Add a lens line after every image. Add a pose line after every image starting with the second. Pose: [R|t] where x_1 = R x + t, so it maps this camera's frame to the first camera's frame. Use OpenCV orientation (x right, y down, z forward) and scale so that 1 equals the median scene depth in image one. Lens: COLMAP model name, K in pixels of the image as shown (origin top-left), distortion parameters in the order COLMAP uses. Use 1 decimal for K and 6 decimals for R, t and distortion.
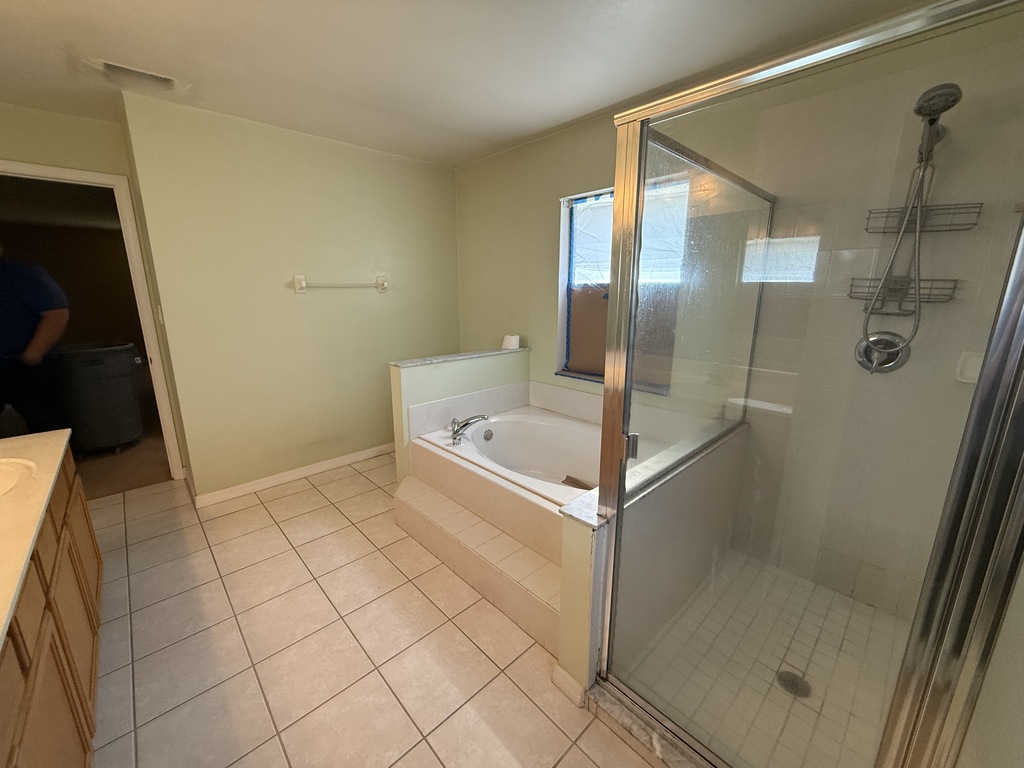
lens RADIAL K [[407.5, 0, 508.8], [0, 407.5, 386.0], [0, 0, 1]] dist [-0.000962, -0.000224]
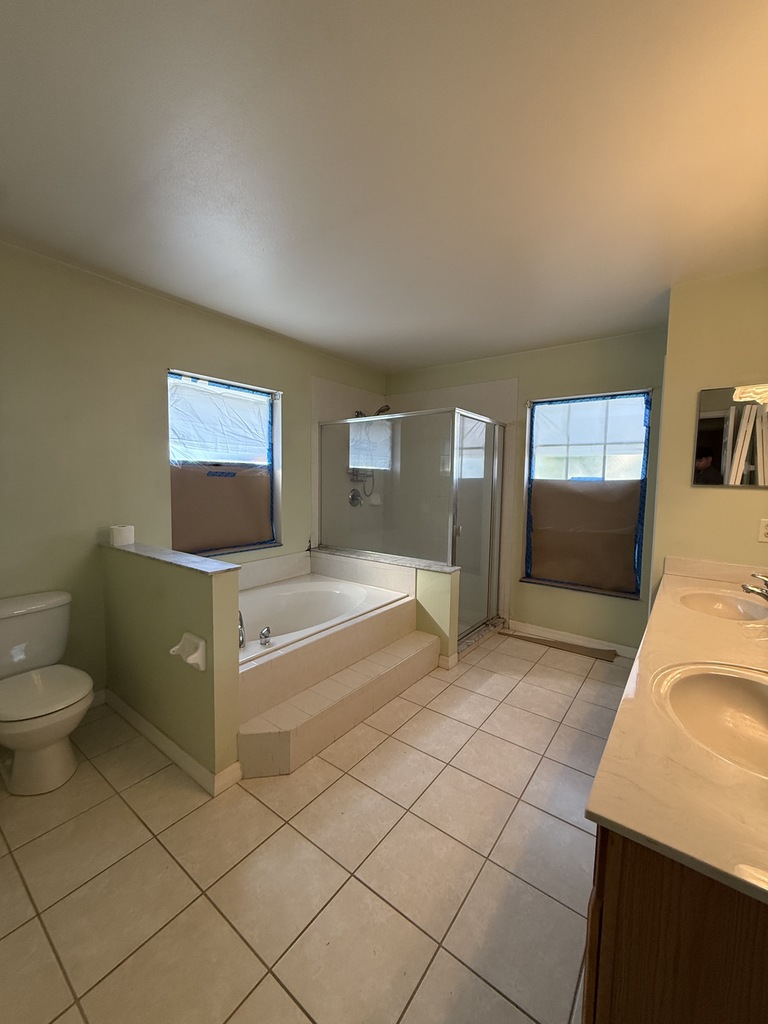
lens RADIAL K [[414.7, 0, 380.9], [0, 414.7, 508.6], [0, 0, 1]] dist [0.000933, -0.000417]
pose [[-0.171668, -0.075554, 0.982253, -1.241420], [0.214489, 0.970270, 0.112118, -0.217469], [-0.961522, 0.229929, -0.150359, 1.042786]]
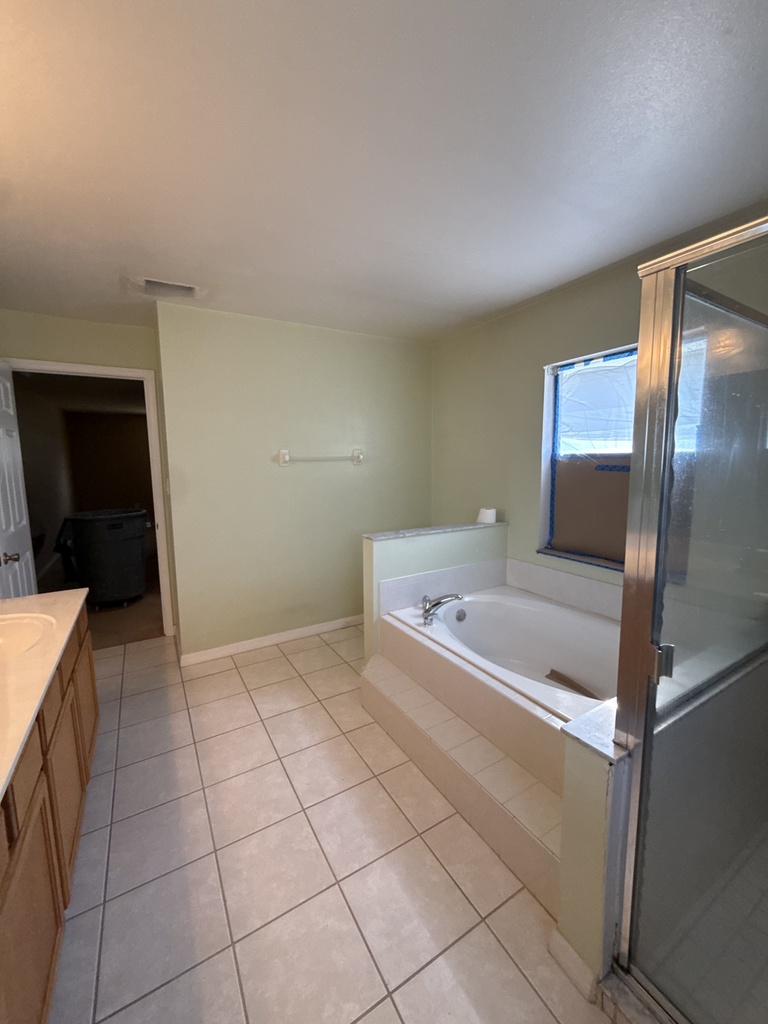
lens RADIAL K [[407.5, 0, 384.0], [0, 407.5, 512.0], [0, 0, 1]] dist [-0.000962, -0.000224]
pose [[0.975935, 0.017118, -0.217390, -0.034999], [-0.039557, 0.994272, -0.099288, -0.021765], [0.214445, 0.105498, 0.971022, 0.054731]]
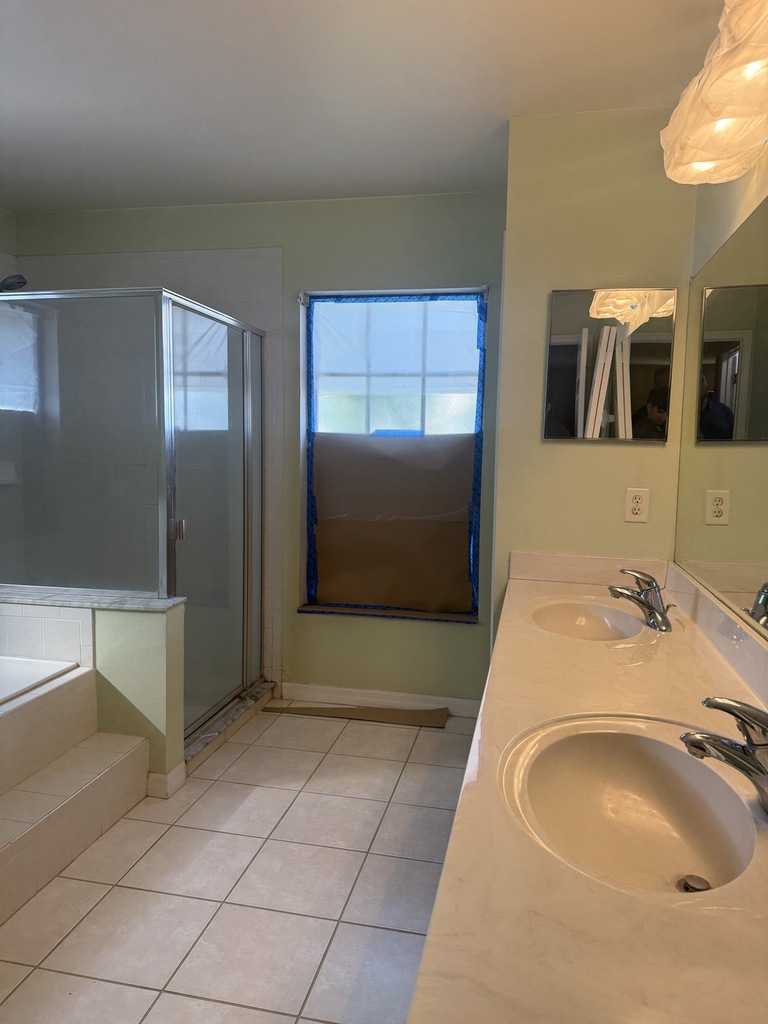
lens RADIAL K [[723.1, 0, 384.0], [0, 723.1, 512.0], [0, 0, 1]] dist [0.124089, -0.178030]
pose [[-0.570481, -0.086371, 0.816757, -1.169060], [0.175785, 0.958570, 0.224148, -0.183368], [-0.802279, 0.271446, -0.531663, 0.983268]]
